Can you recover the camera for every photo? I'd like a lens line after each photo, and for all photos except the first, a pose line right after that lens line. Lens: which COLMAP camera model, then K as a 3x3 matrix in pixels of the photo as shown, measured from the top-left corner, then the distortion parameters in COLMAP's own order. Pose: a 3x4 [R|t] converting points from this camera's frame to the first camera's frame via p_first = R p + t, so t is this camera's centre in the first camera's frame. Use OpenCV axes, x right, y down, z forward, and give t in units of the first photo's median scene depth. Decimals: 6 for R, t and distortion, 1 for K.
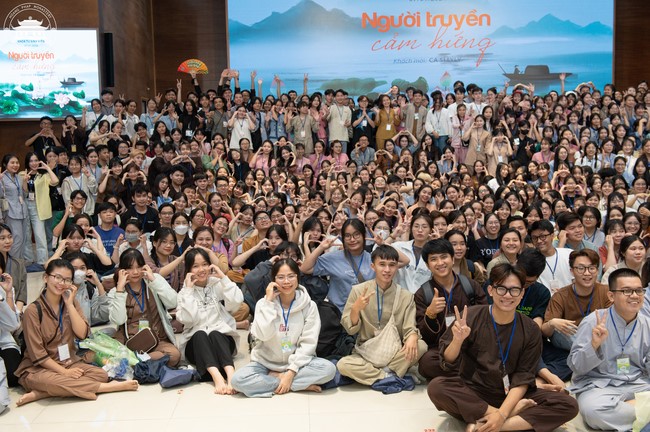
lens RADIAL K [[698.3, 0, 325.0], [0, 698.3, 216.0], [0, 0, 1]] dist [-0.015467, -0.006694]
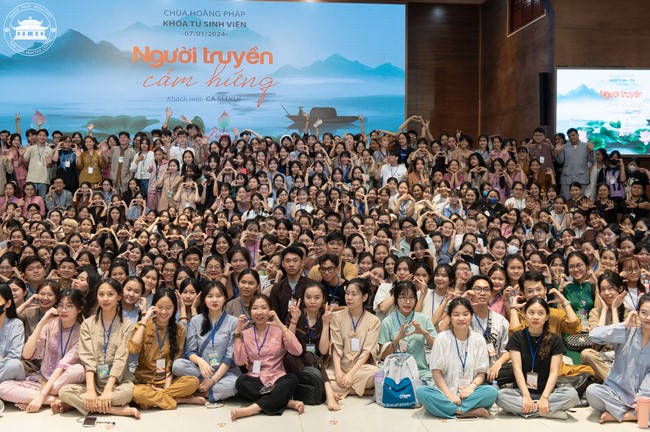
lens RADIAL K [[823.1, 0, 328.0], [0, 823.1, 215.0], [0, 0, 1]] dist [-0.021155, 0.022026]
pose [[0.998391, 0.023751, 0.051483, 0.370340], [-0.020195, 0.997445, -0.068522, 0.004188], [-0.052979, 0.067372, 0.996320, -0.129552]]
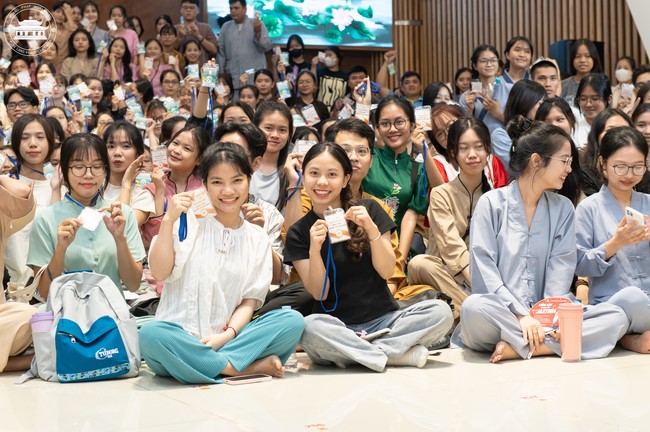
lens RADIAL K [[1253.4, 0, 324.7], [0, 1253.4, 208.3], [0, 0, 1]] dist [-0.033648, 0.293341]
pose [[0.888900, -0.008925, 0.458014, 0.340497], [0.047917, 0.996137, -0.073585, 0.062756], [-0.455588, 0.087356, 0.885894, 0.017202]]
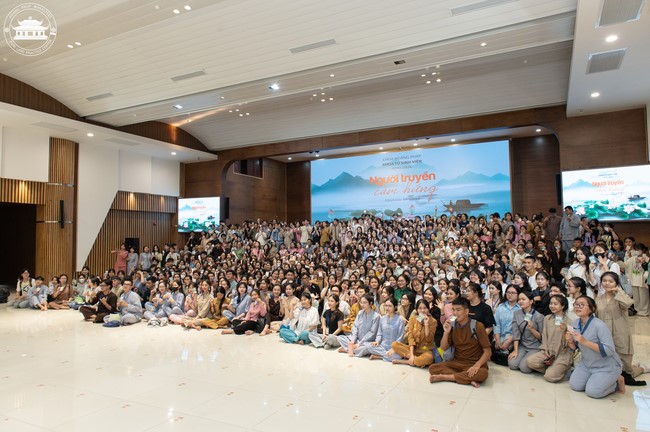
lens RADIAL K [[440.3, 0, 325.0], [0, 440.3, 216.0], [0, 0, 1]] dist [0.000771, -0.000491]
pose [[0.870750, -0.014517, -0.491511, 0.787302], [-0.060071, 0.988937, -0.135628, -0.005728], [0.488042, 0.147624, 0.860245, -0.174665]]
